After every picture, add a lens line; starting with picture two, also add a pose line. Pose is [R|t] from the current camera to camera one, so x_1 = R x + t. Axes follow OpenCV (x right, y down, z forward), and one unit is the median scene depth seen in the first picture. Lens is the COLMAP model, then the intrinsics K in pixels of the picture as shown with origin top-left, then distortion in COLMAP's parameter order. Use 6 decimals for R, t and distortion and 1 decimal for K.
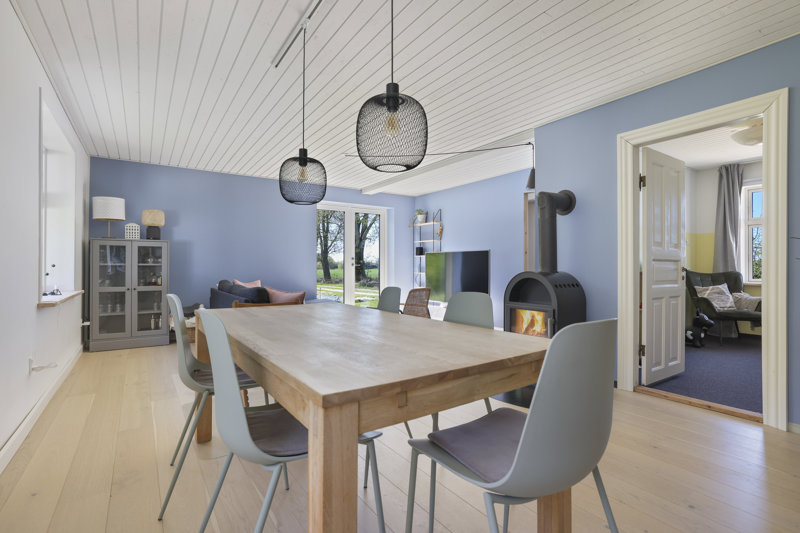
lens RADIAL K [[383.4, 0, 396.4], [0, 383.4, 264.1], [0, 0, 1]] dist [-0.004485, -0.000001]
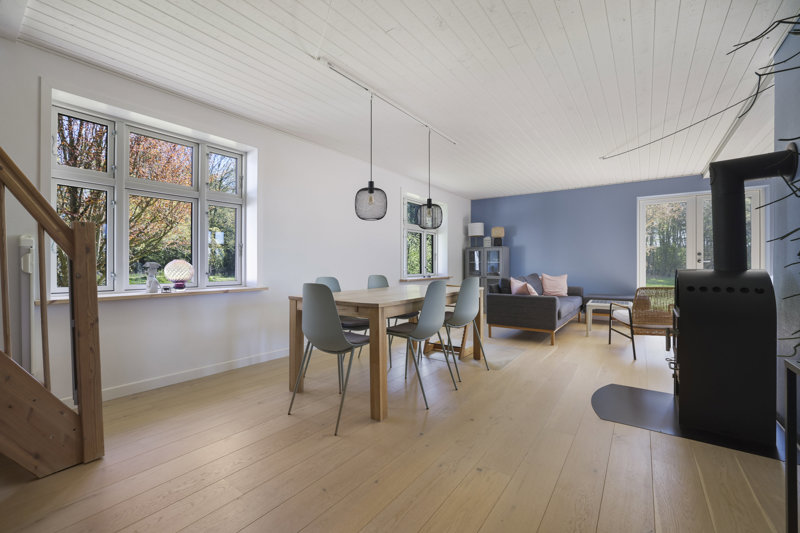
lens RADIAL K [[354.5, 0, 402.8], [0, 354.5, 267.8], [0, 0, 1]] dist [0.000170, 0.000383]
pose [[0.358688, 0.010029, -0.933403, 0.580380], [0.006880, 0.999887, 0.013387, 0.001128], [0.933432, -0.011224, 0.358579, 0.127067]]
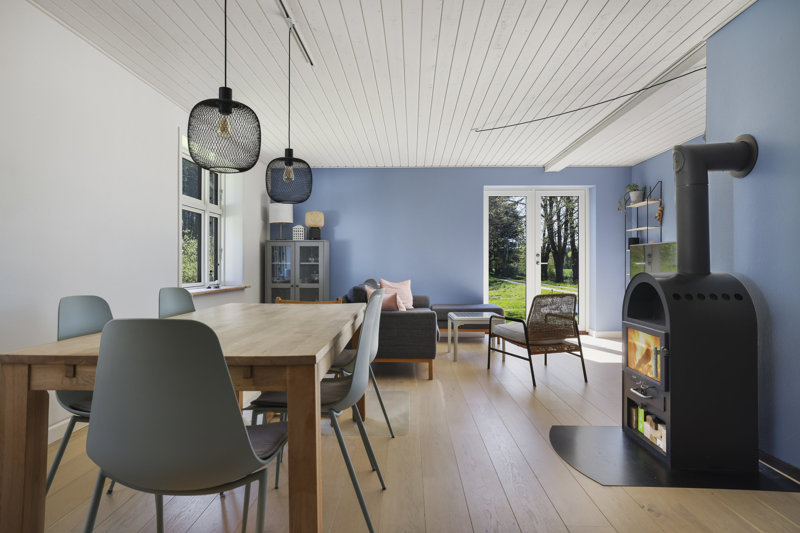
lens RADIAL K [[477.8, 0, 401.4], [0, 477.8, 262.7], [0, 0, 1]] dist [0.003217, 0.001782]
pose [[0.814275, -0.003264, -0.580471, 0.332000], [0.003343, 0.999994, -0.000933, 0.001039], [0.580470, -0.001181, 0.814281, 0.066635]]
